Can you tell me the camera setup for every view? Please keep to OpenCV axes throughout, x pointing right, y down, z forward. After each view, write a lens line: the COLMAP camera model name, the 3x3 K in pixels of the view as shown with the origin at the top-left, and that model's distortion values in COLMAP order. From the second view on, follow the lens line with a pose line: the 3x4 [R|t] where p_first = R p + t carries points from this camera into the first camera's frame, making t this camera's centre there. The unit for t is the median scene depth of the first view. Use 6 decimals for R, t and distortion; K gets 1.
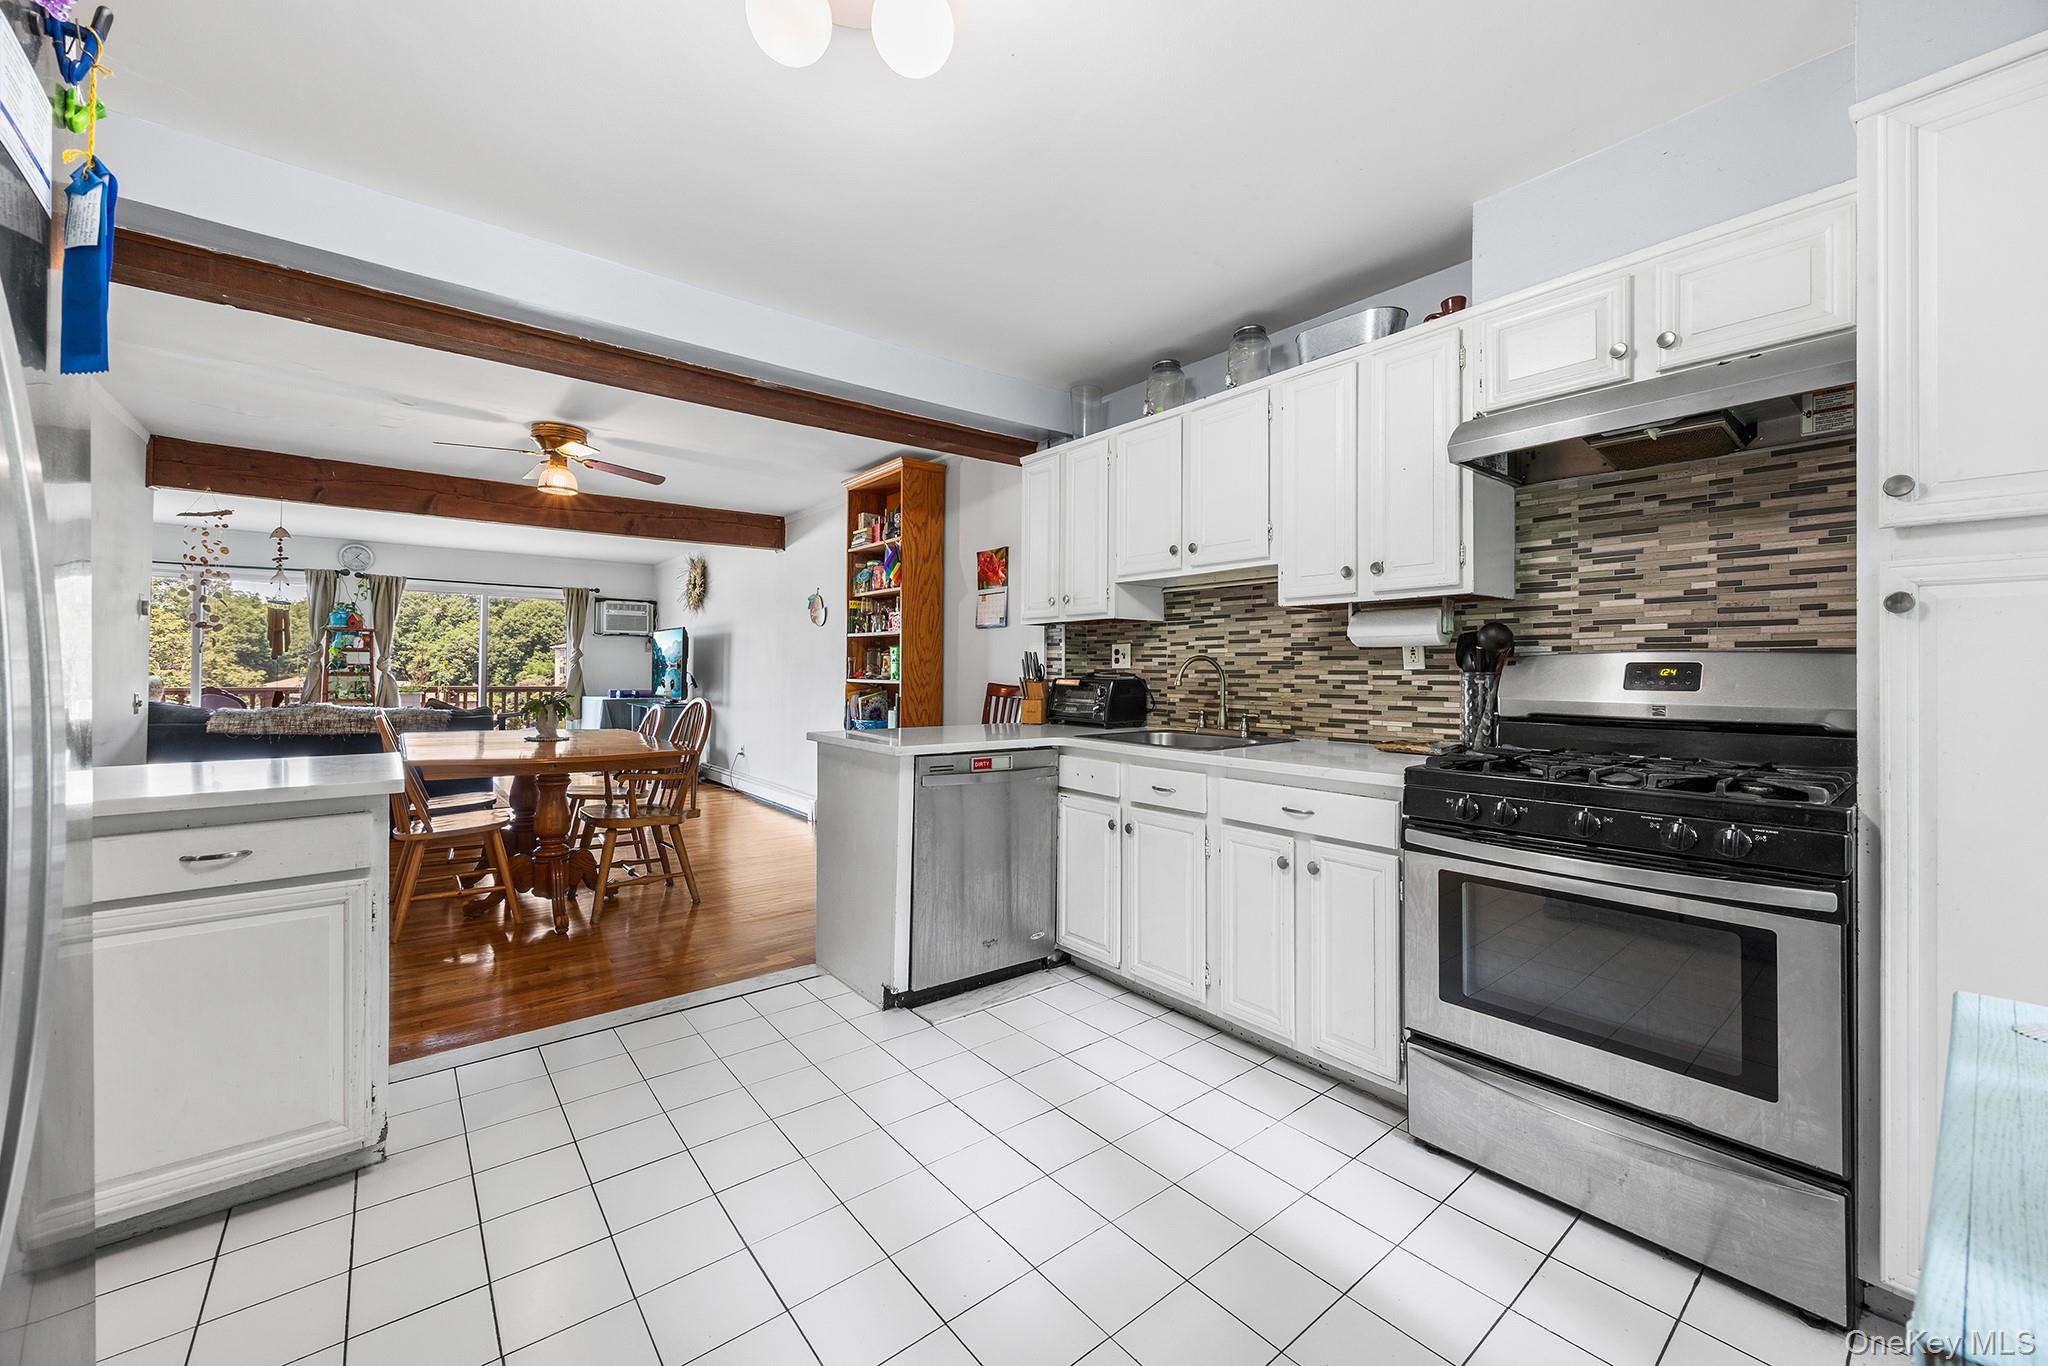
lens RADIAL K [[794.1, 0, 1030.9], [0, 794.1, 661.4], [0, 0, 1]] dist [-0.003812, 0.000263]
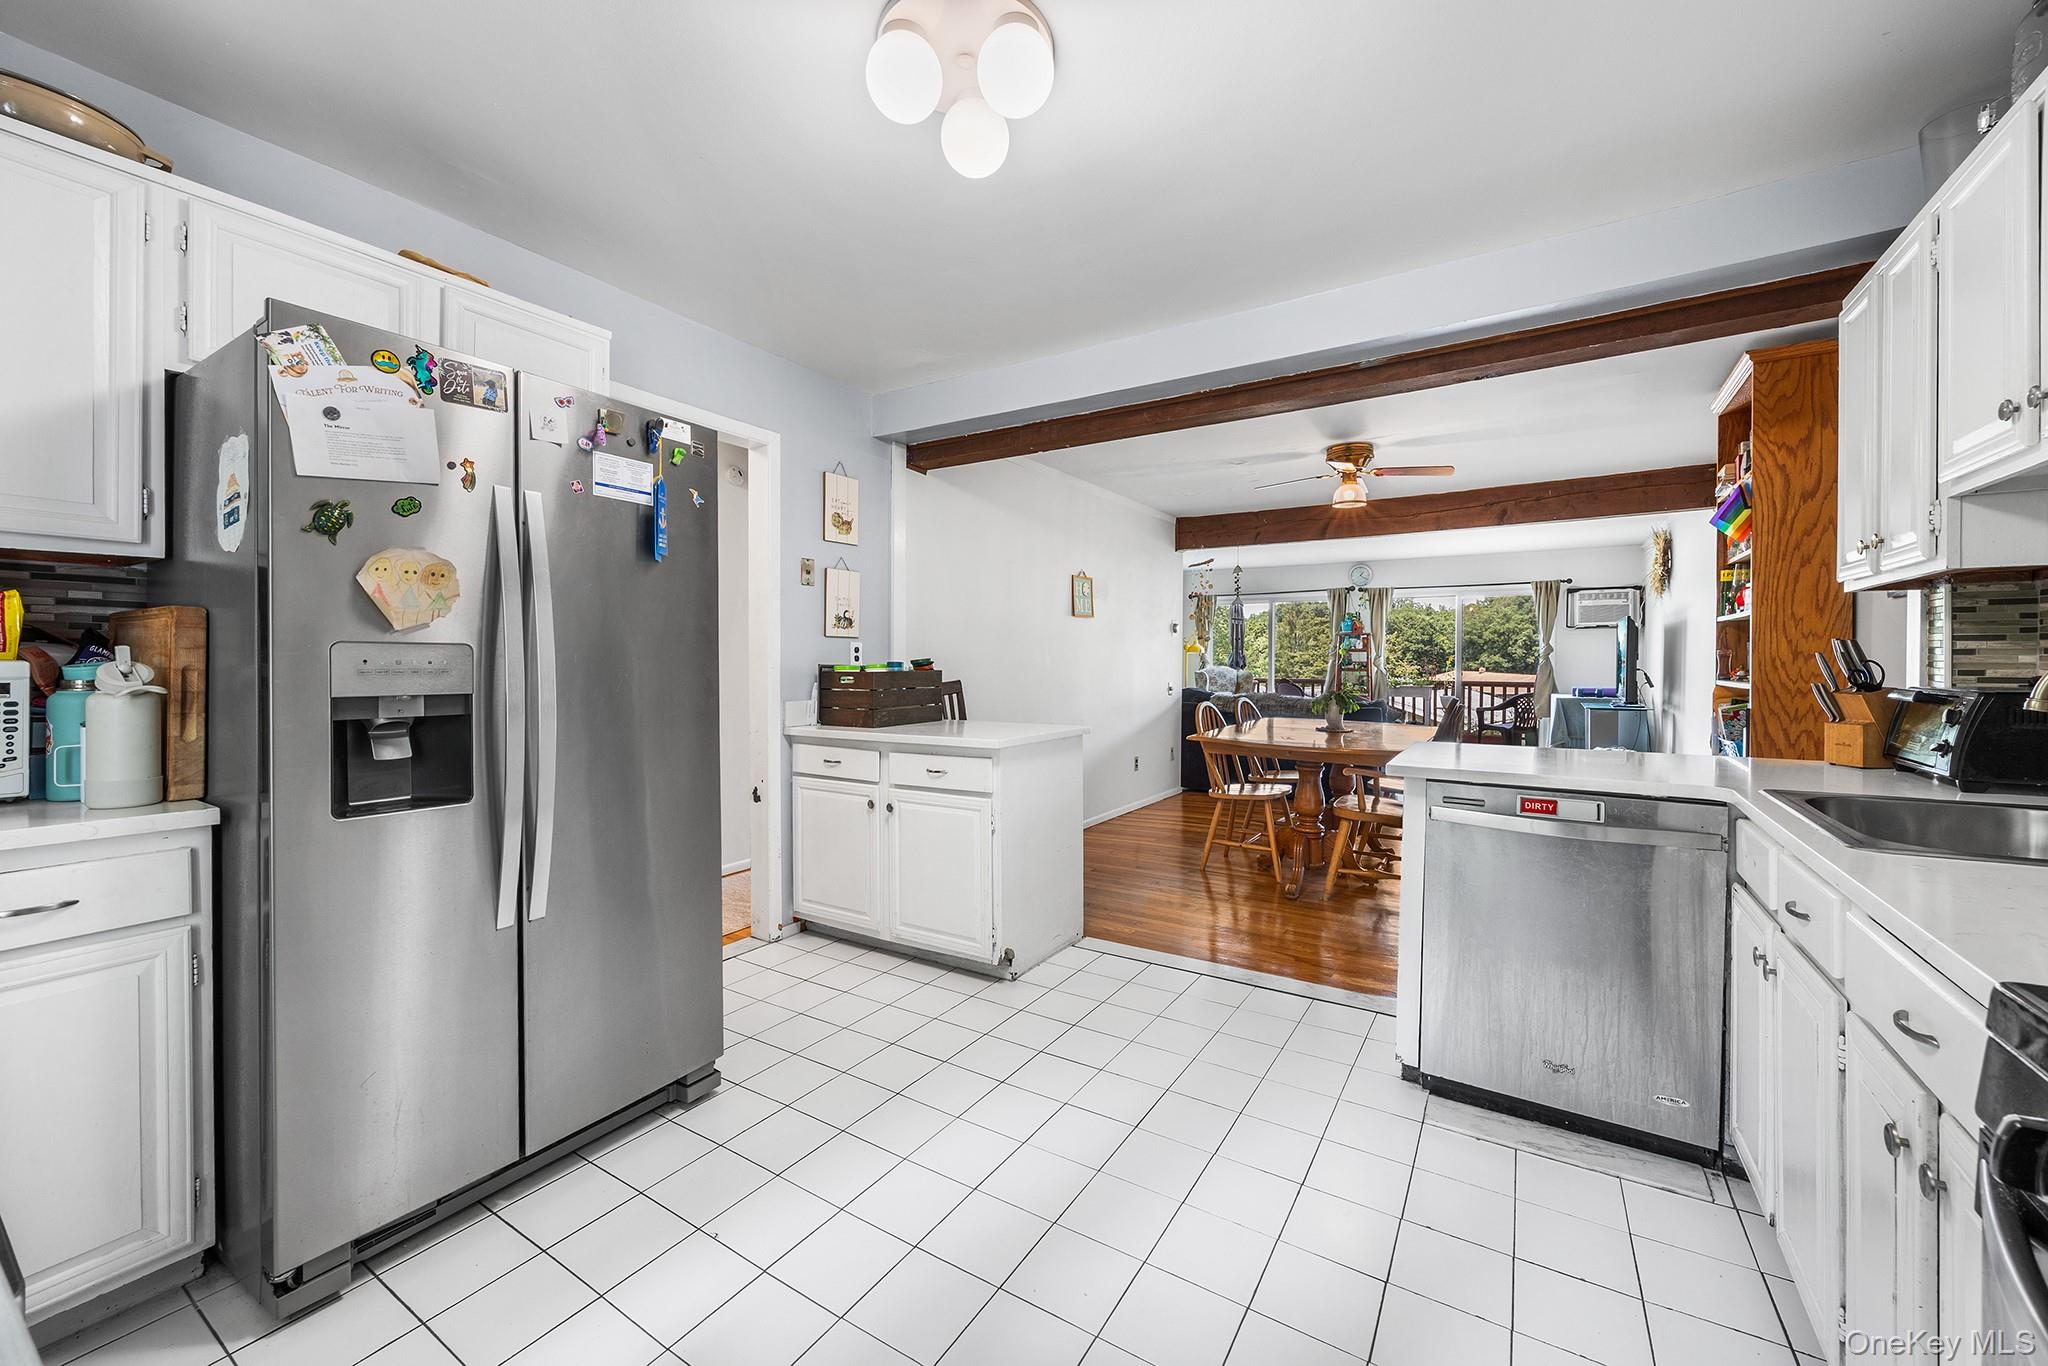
lens RADIAL K [[794.1, 0, 1036.2], [0, 794.1, 665.8], [0, 0, 1]] dist [-0.003812, 0.000263]
pose [[0.322770, -0.000386, -0.946477, 0.330225], [0.012362, 0.999916, 0.003808, -0.002354], [0.946397, -0.012930, 0.322748, 0.255186]]
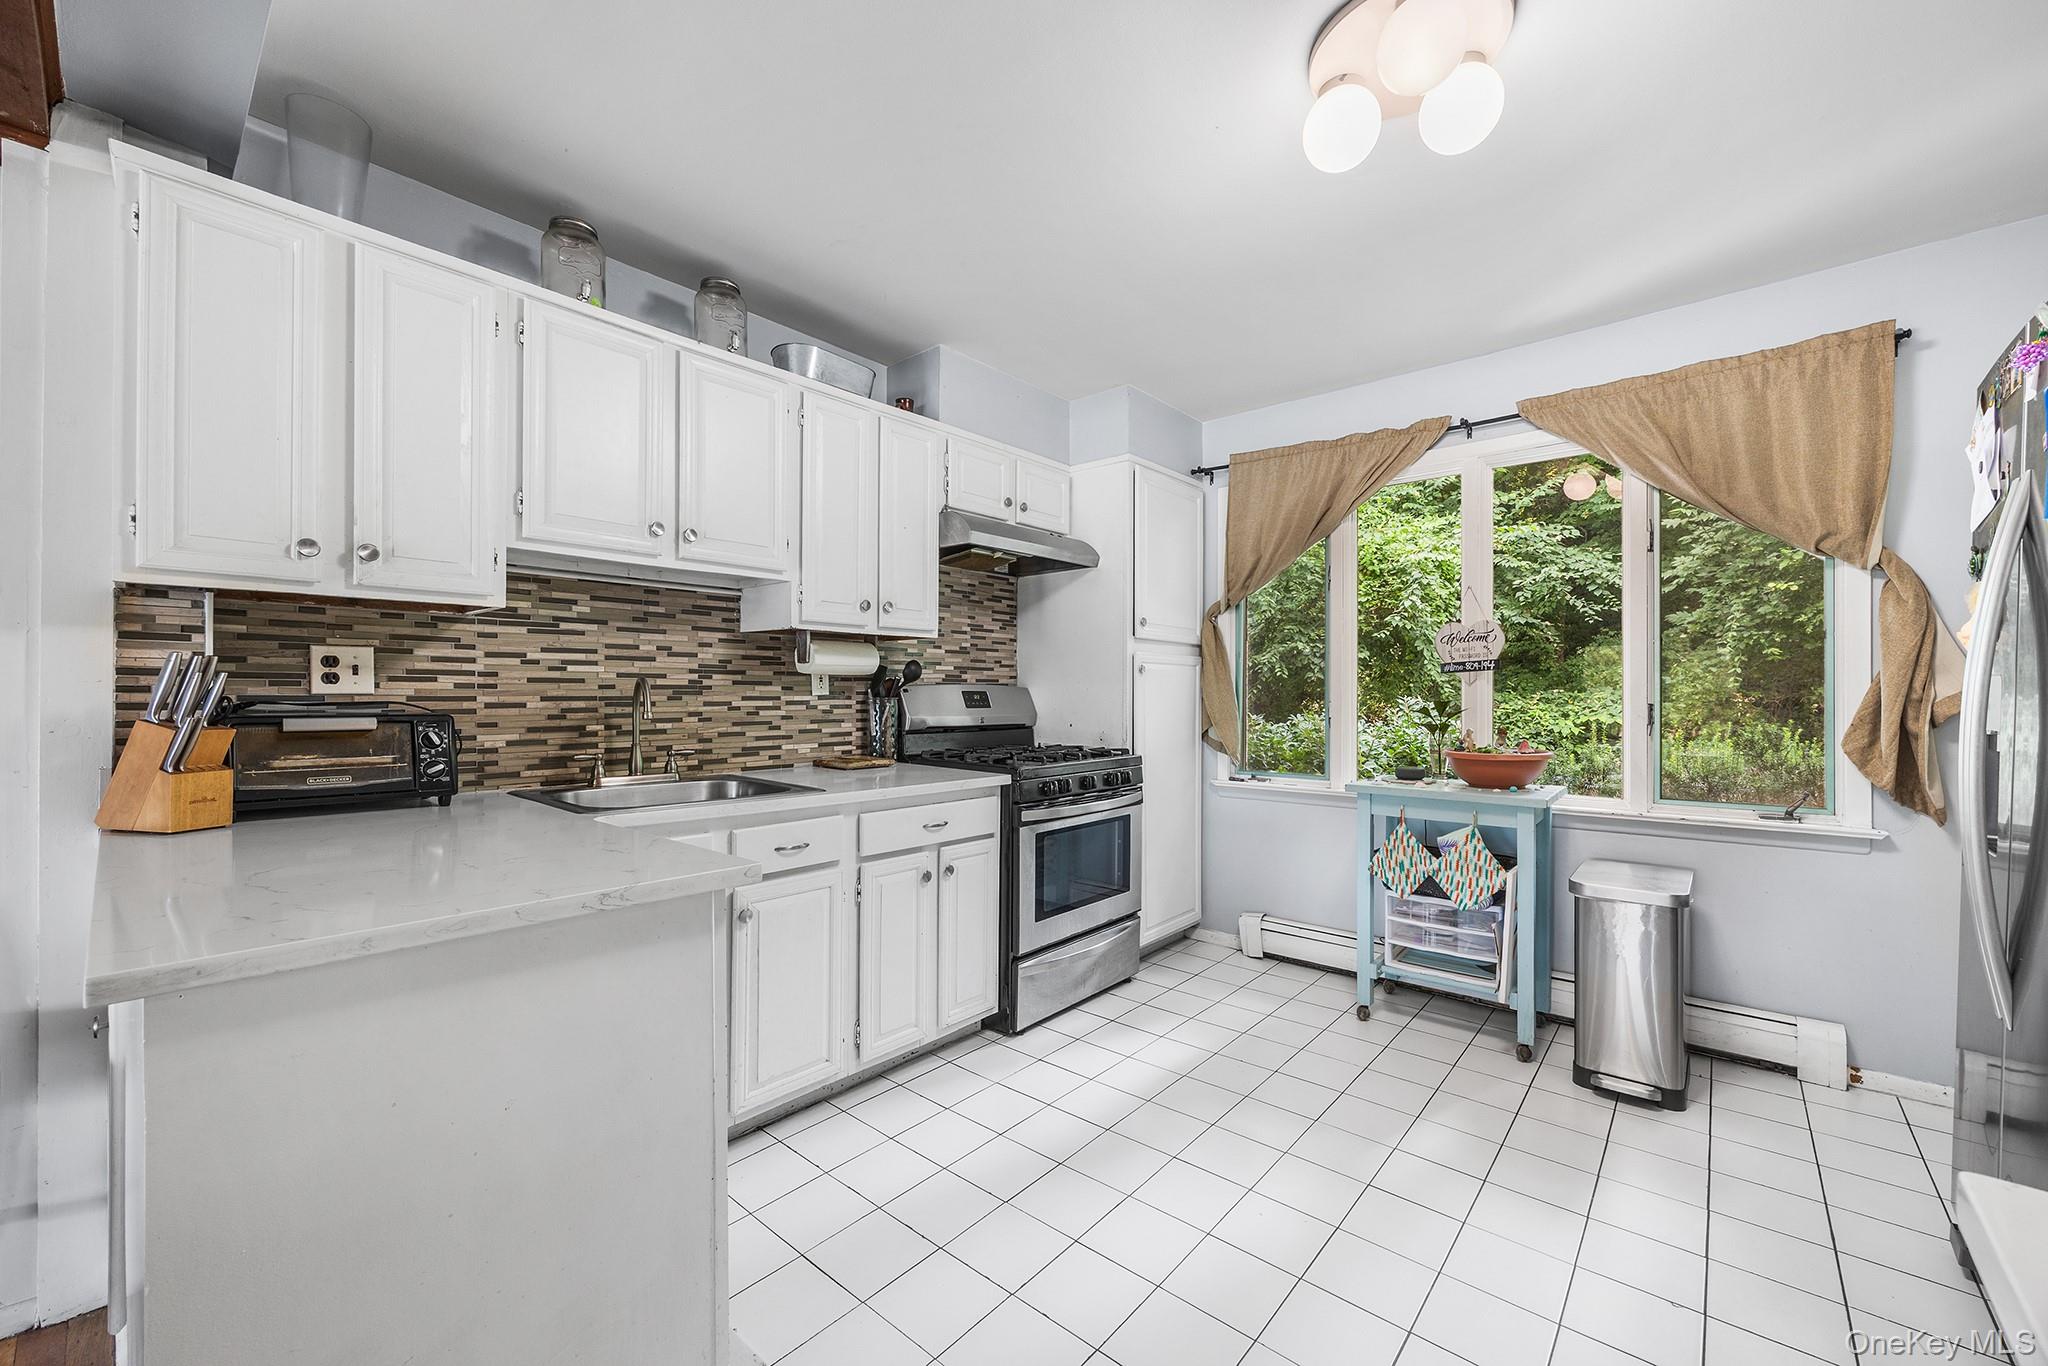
lens RADIAL K [[794.1, 0, 1029.6], [0, 794.1, 700.2], [0, 0, 1]] dist [-0.003812, 0.000263]
pose [[-0.161791, -0.013945, 0.986727, -0.470406], [-0.016764, 0.999795, 0.011380, -0.000195], [-0.986683, -0.014700, -0.161991, 0.641045]]
